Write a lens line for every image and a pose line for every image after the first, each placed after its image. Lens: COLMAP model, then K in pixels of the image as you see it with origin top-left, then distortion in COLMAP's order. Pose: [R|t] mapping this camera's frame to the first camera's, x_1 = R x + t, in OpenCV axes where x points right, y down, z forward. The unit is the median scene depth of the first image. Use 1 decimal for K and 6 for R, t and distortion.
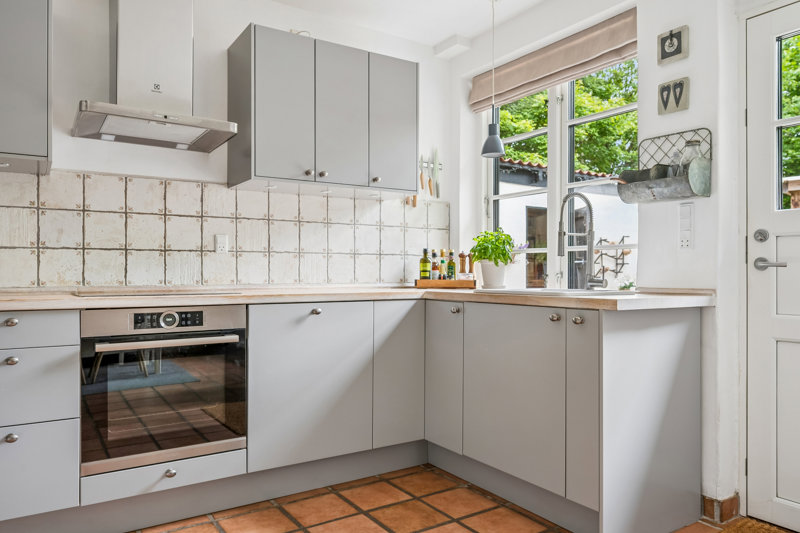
lens RADIAL K [[566.0, 0, 400.0], [0, 566.0, 267.6], [0, 0, 1]] dist [0.003116, -0.000592]
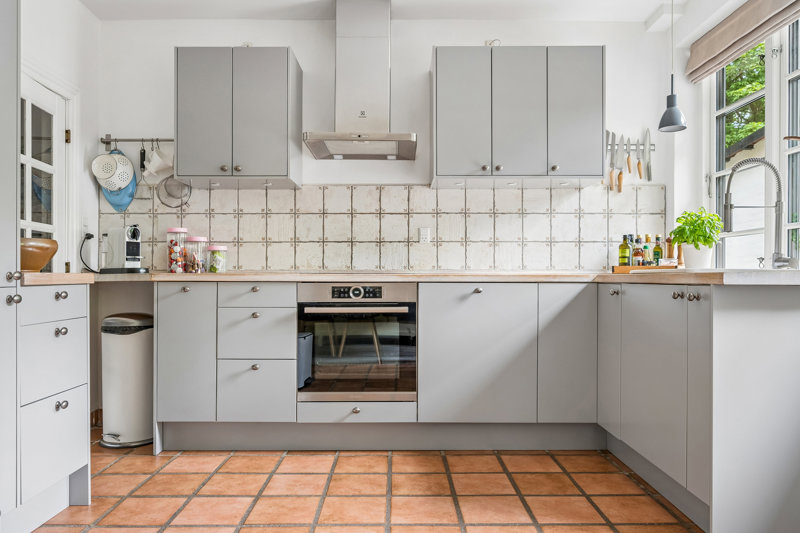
lens RADIAL K [[566.0, 0, 400.6], [0, 566.0, 270.9], [0, 0, 1]] dist [0.003116, -0.000592]
pose [[0.838745, -0.004970, -0.544502, 0.319756], [0.003993, 0.999988, -0.002976, 0.039572], [0.544510, 0.000322, 0.838754, -0.026714]]
